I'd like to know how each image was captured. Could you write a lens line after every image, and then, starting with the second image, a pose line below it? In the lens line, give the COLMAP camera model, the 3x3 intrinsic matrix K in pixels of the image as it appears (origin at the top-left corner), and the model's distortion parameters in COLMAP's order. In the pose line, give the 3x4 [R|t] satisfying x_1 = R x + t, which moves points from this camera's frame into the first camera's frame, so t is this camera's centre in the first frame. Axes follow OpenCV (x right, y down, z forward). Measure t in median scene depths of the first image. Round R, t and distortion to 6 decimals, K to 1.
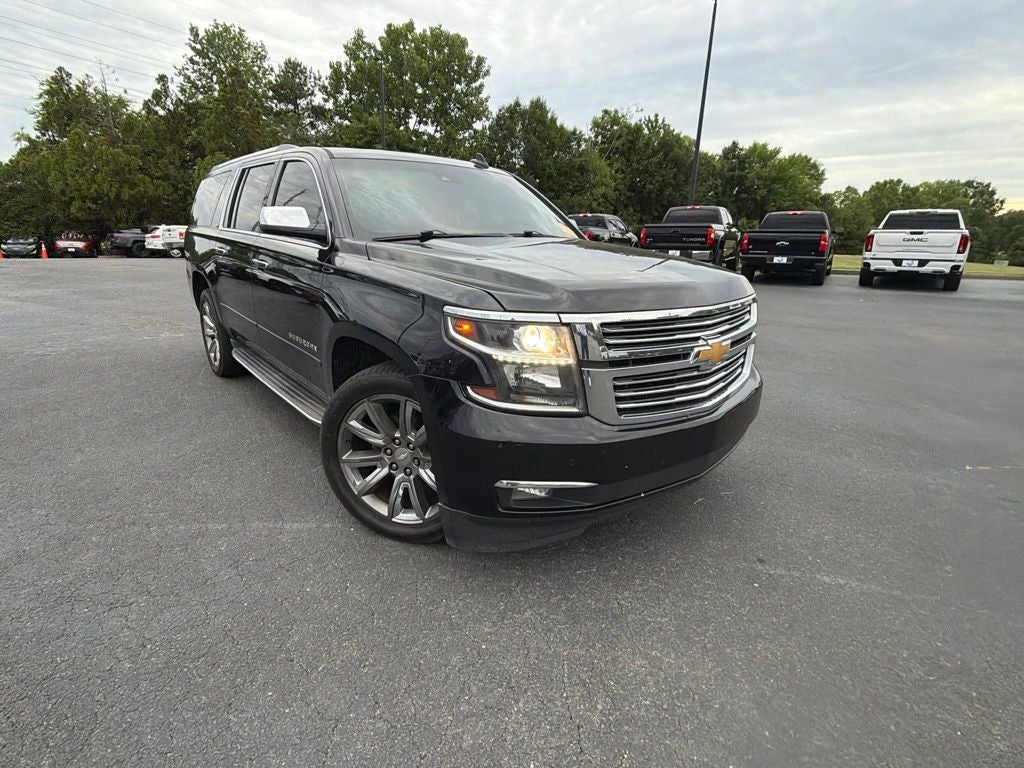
lens RADIAL K [[522.0, 0, 515.0], [0, 522.0, 391.6], [0, 0, 1]] dist [-0.002686, -0.000946]
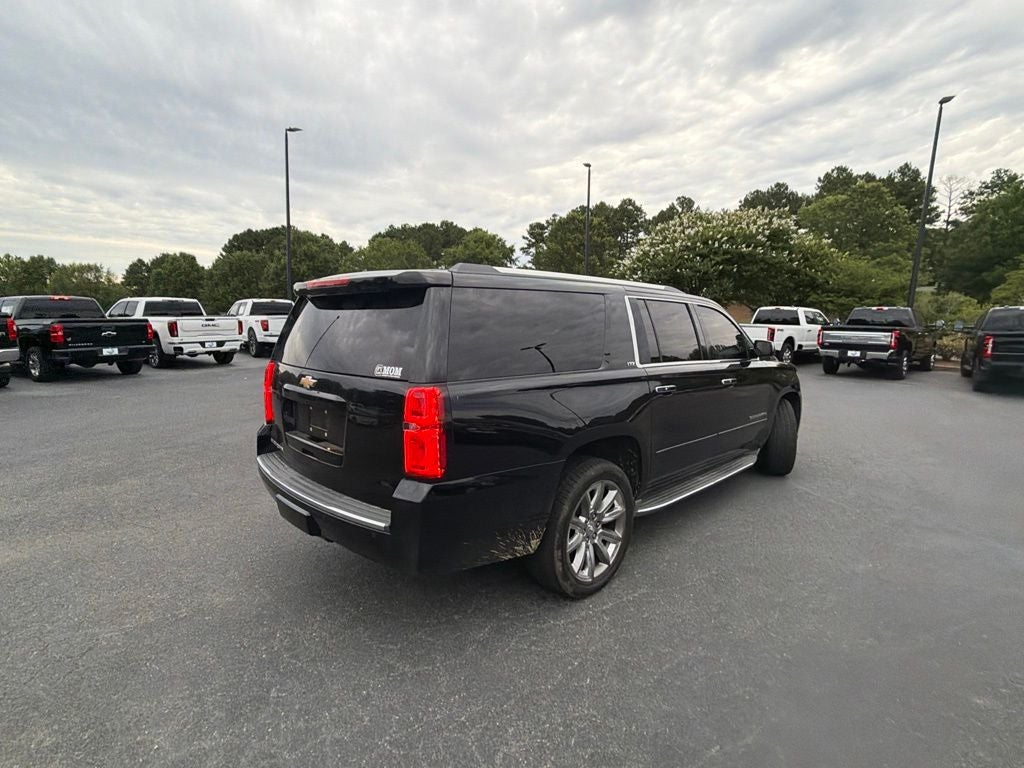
lens RADIAL K [[522.0, 0, 514.9], [0, 522.0, 388.7], [0, 0, 1]] dist [-0.002686, -0.000946]
pose [[-0.115085, -0.151712, 0.981702, -0.144728], [0.279406, 0.943425, 0.178552, -0.052568], [-0.953251, 0.294842, -0.066185, 0.140581]]
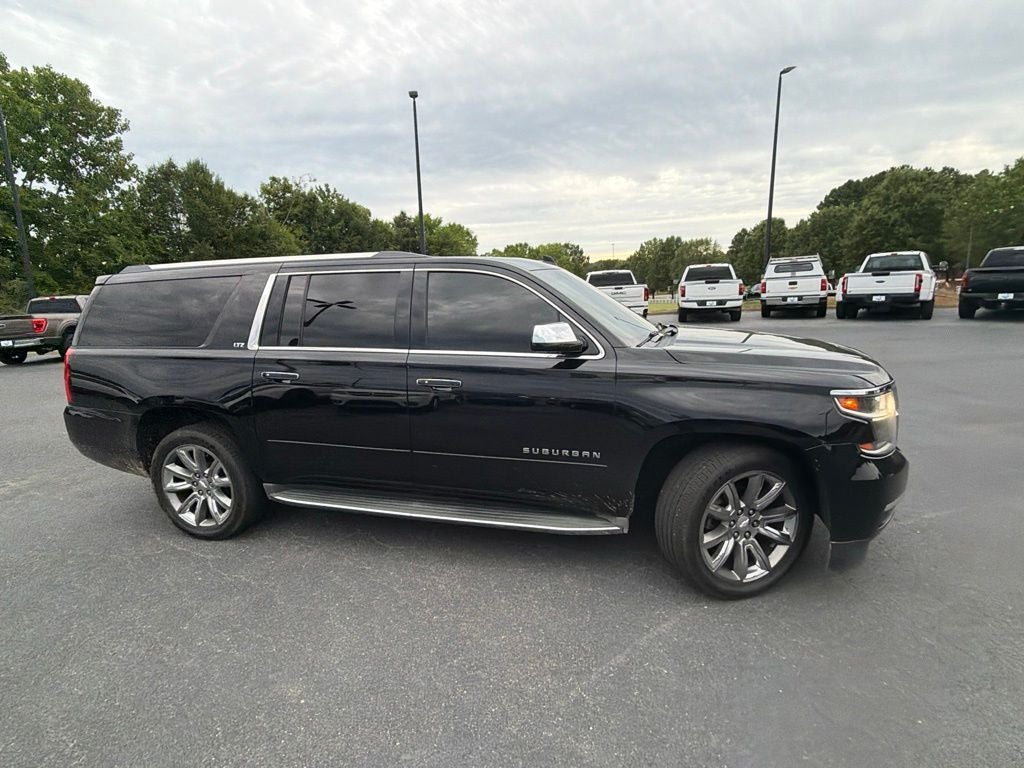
lens RADIAL K [[522.0, 0, 521.6], [0, 522.0, 392.0], [0, 0, 1]] dist [-0.002686, -0.000946]
pose [[0.815562, -0.162381, 0.555420, -0.070188], [0.221216, 0.974406, -0.039953, -0.012944], [-0.534717, 0.155452, 0.830609, 0.014274]]
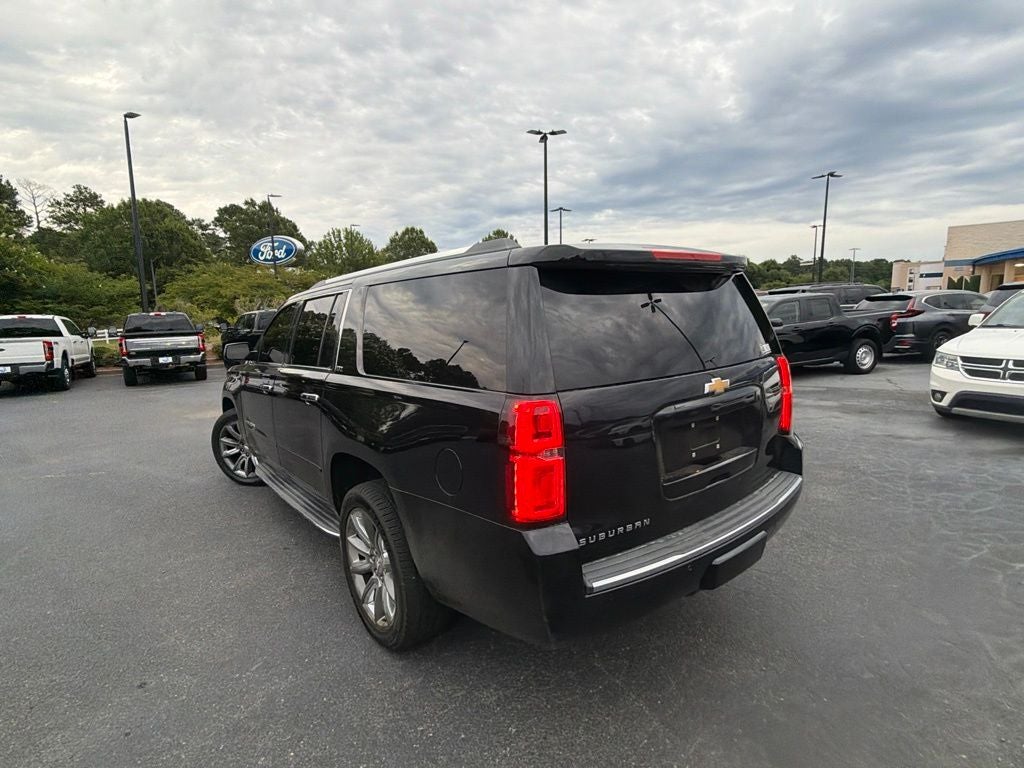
lens RADIAL K [[522.0, 0, 513.4], [0, 522.0, 378.7], [0, 0, 1]] dist [-0.002686, -0.000946]
pose [[-0.999525, 0.026308, -0.016068, -0.127920], [0.017432, 0.912255, 0.409251, -0.055950], [0.025424, 0.408776, -0.912280, 0.153023]]
